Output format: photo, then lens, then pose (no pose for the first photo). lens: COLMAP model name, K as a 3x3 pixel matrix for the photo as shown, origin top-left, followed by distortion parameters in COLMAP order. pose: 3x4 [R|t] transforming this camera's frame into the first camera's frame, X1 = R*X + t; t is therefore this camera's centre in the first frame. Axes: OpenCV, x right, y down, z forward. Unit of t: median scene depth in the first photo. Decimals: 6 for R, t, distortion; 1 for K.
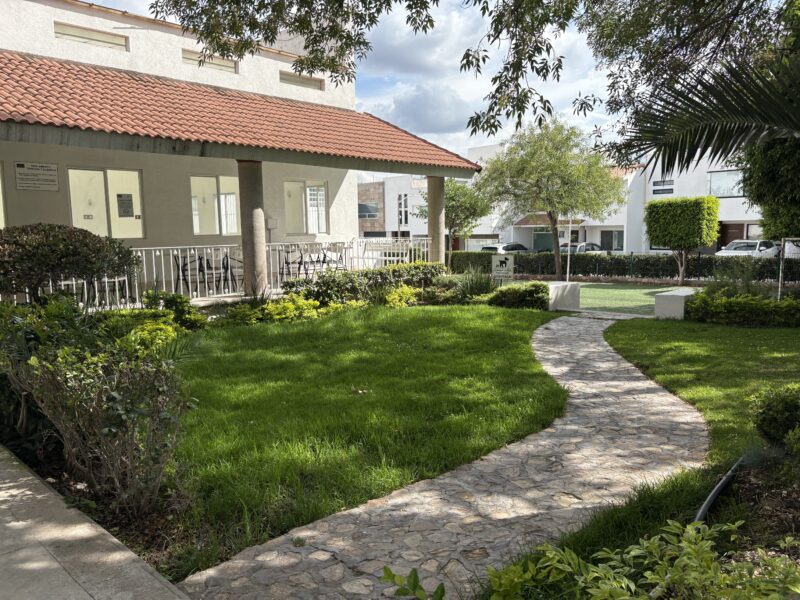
lens RADIAL K [[610.0, 0, 400.0], [0, 610.0, 300.0], [0, 0, 1]] dist [0.001590, 0.000549]
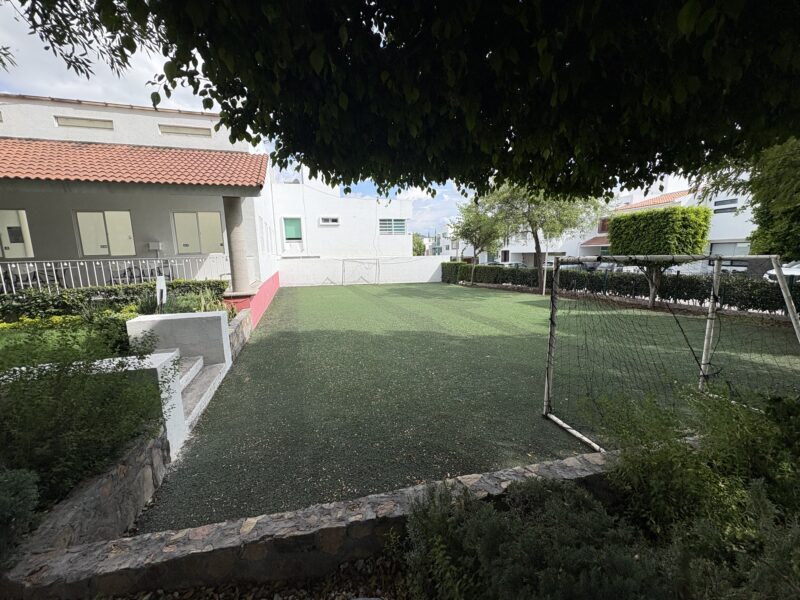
lens RADIAL K [[321.7, 0, 400.0], [0, 321.7, 300.0], [0, 0, 1]] dist [-0.002053, -0.000229]
pose [[0.877858, 0.064987, -0.474491, 0.587609], [-0.045439, 0.997583, 0.052564, -0.070233], [0.476760, -0.024583, 0.878689, 0.652082]]
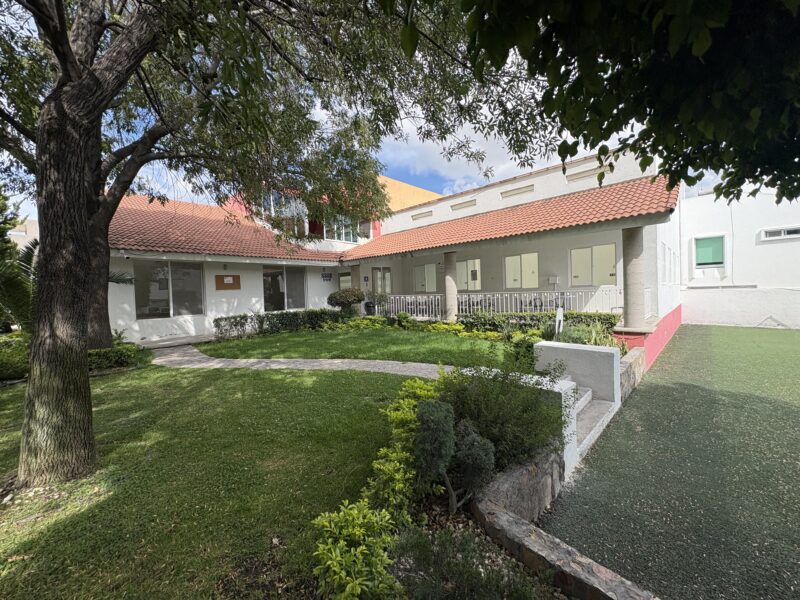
lens RADIAL K [[317.5, 0, 400.0], [0, 317.5, 300.0], [0, 0, 1]] dist [-0.001544, -0.000311]
pose [[-0.014161, 0.038700, -0.999151, 0.589434], [-0.086712, 0.995439, 0.039785, -0.074539], [0.996133, 0.087202, -0.010740, 0.640125]]
